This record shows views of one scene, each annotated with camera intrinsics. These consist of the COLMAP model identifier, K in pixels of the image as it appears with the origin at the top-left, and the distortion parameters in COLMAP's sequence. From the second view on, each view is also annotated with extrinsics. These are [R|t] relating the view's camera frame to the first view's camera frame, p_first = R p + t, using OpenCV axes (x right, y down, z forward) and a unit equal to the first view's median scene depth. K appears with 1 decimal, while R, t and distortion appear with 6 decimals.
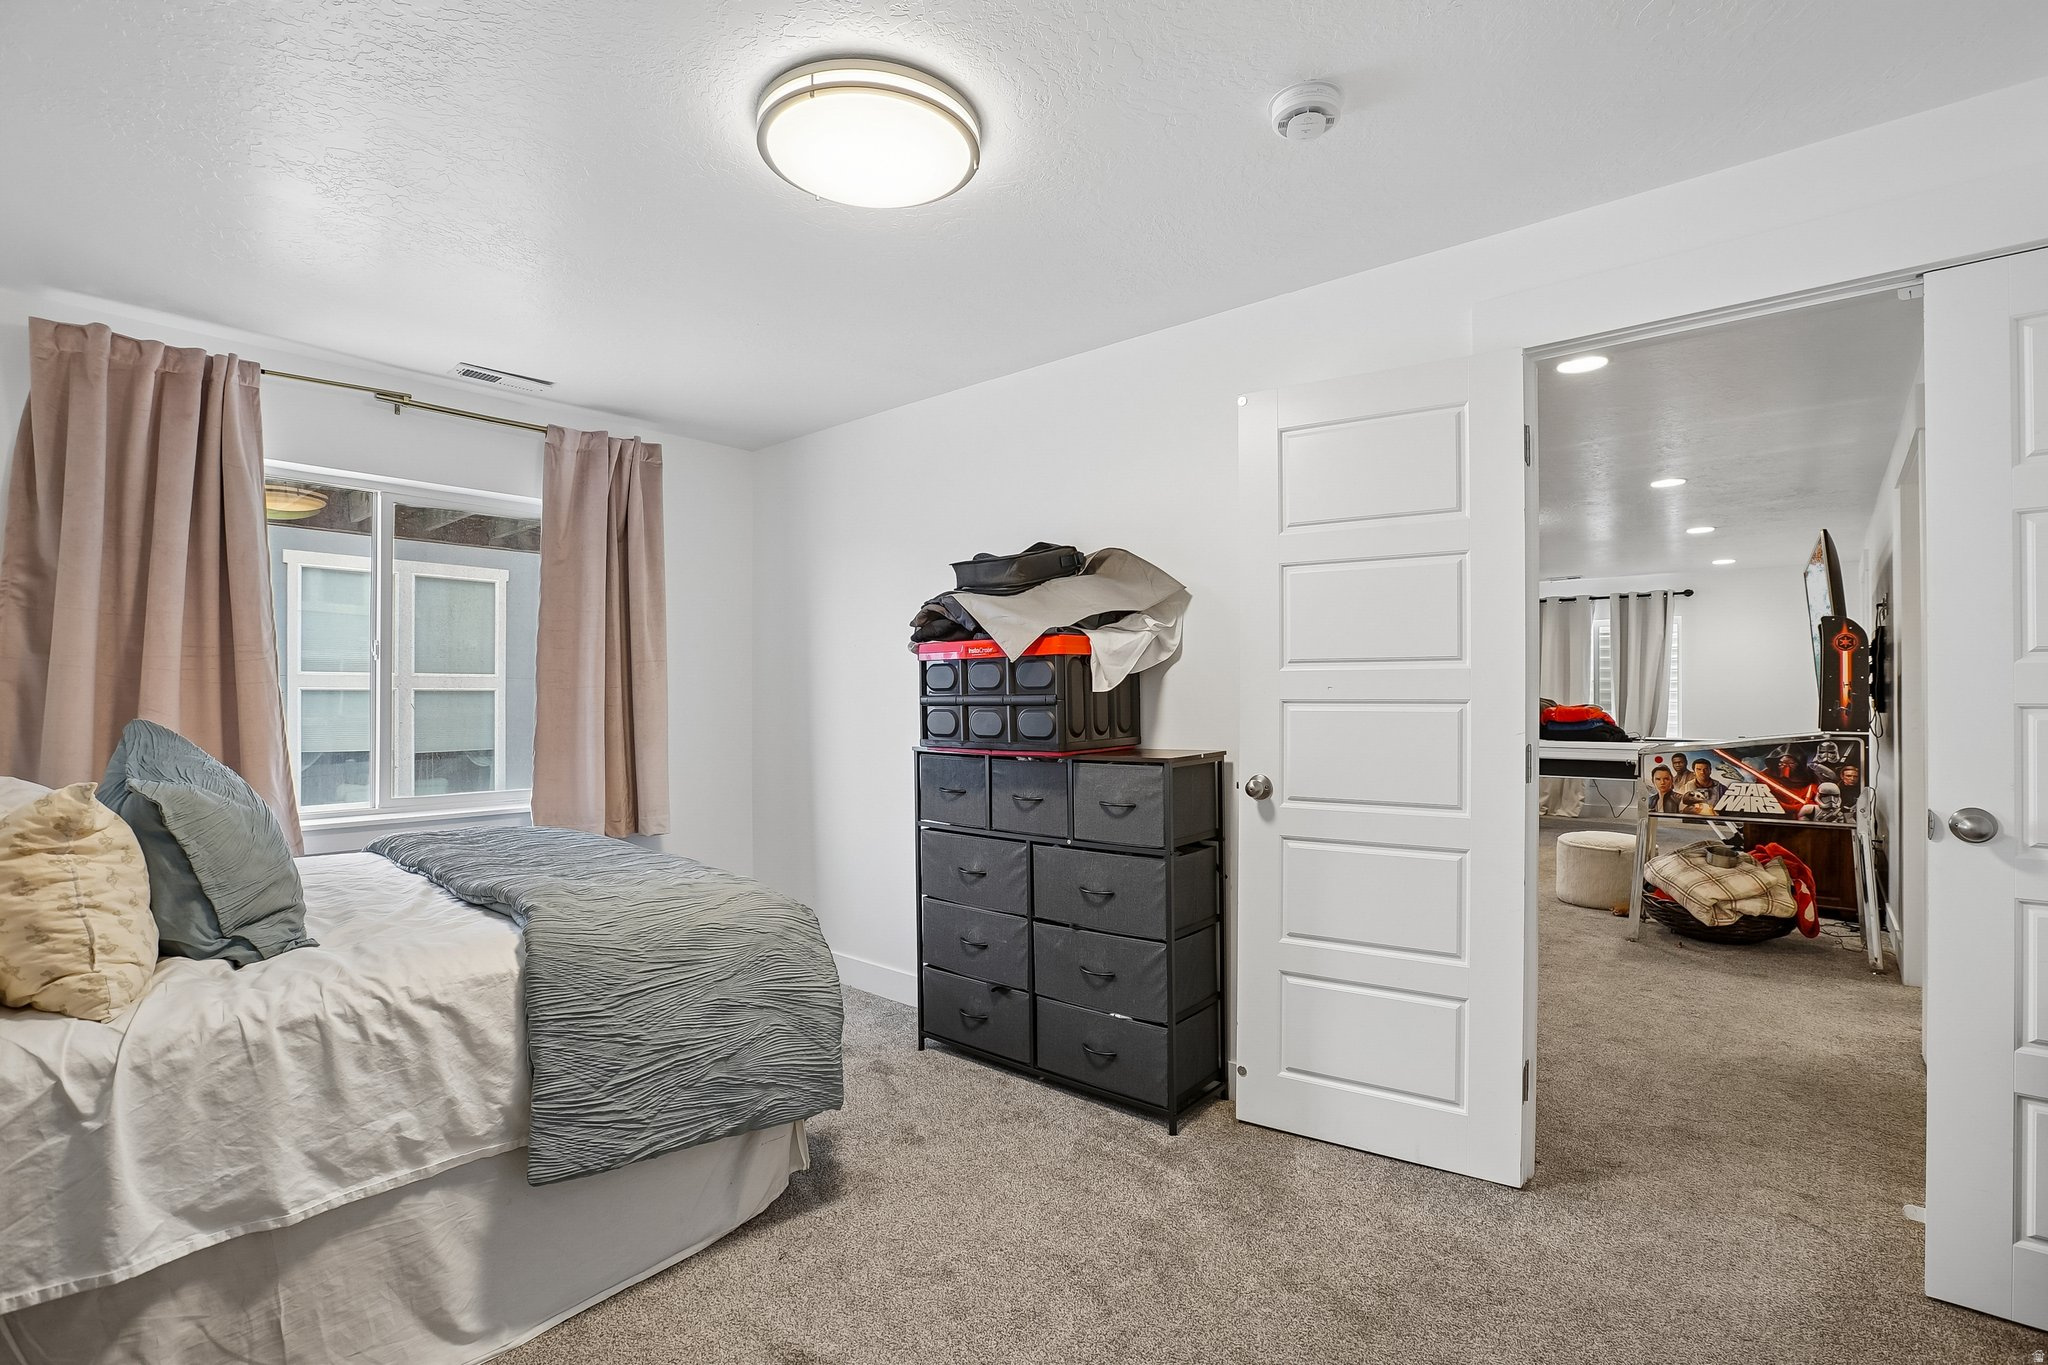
lens RADIAL K [[970.8, 0, 1025.3], [0, 970.8, 692.3], [0, 0, 1]] dist [-0.000435, 0.000098]
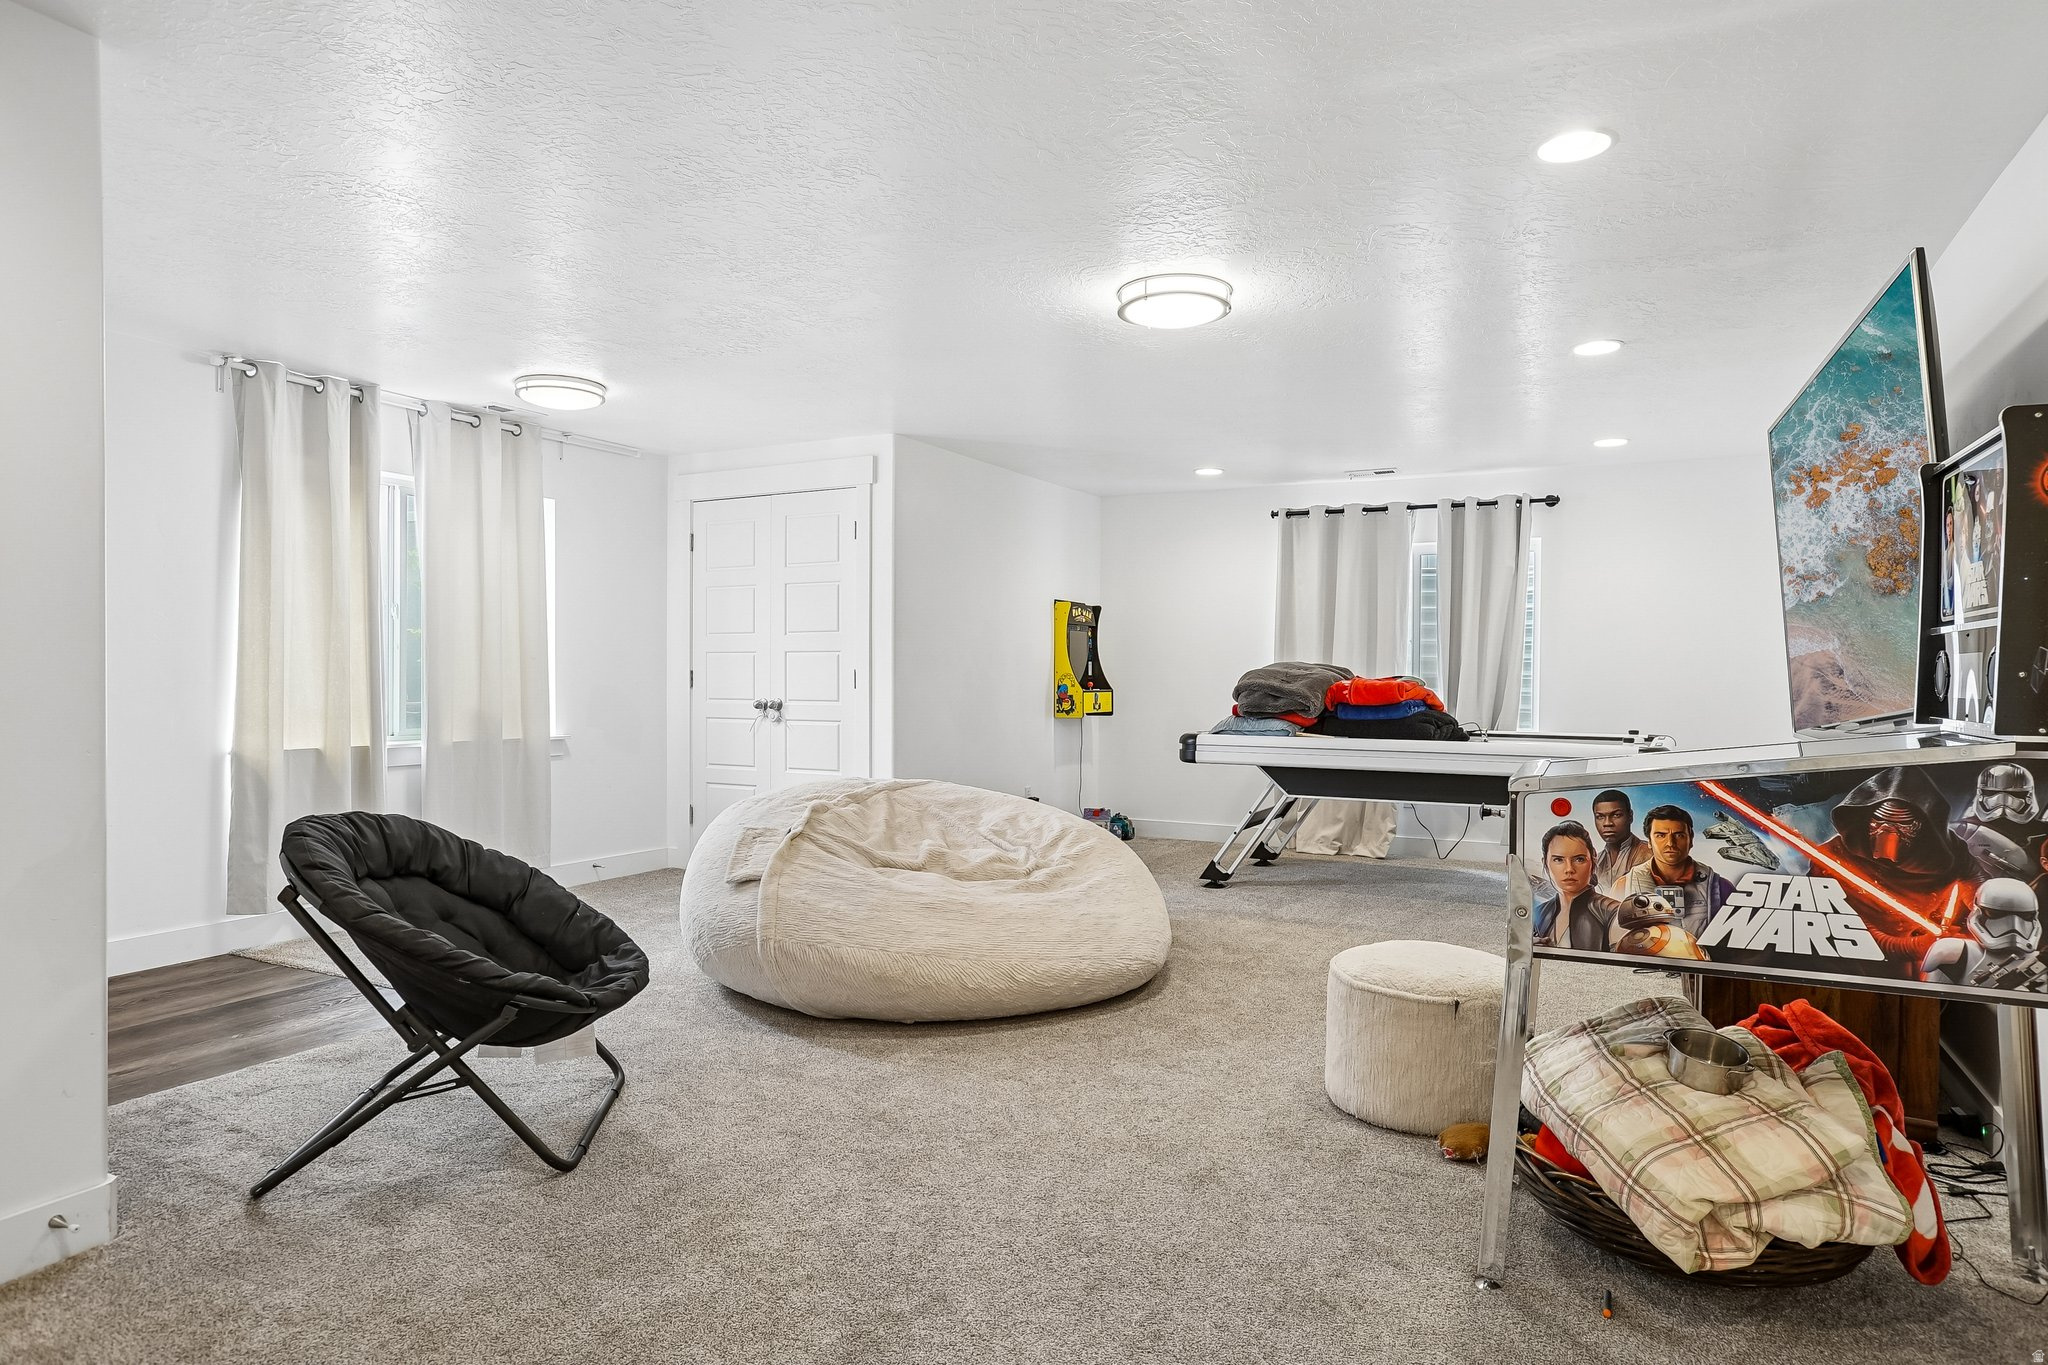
lens RADIAL K [[1069.9, 0, 1024.0], [0, 1069.9, 682.5], [0, 0, 1]] dist [0.002244, 0.001153]
pose [[0.984103, 0.005870, 0.177500, 0.382169], [-0.007826, 0.999916, 0.010325, 0.018964], [-0.177424, -0.011550, 0.984067, 0.642579]]
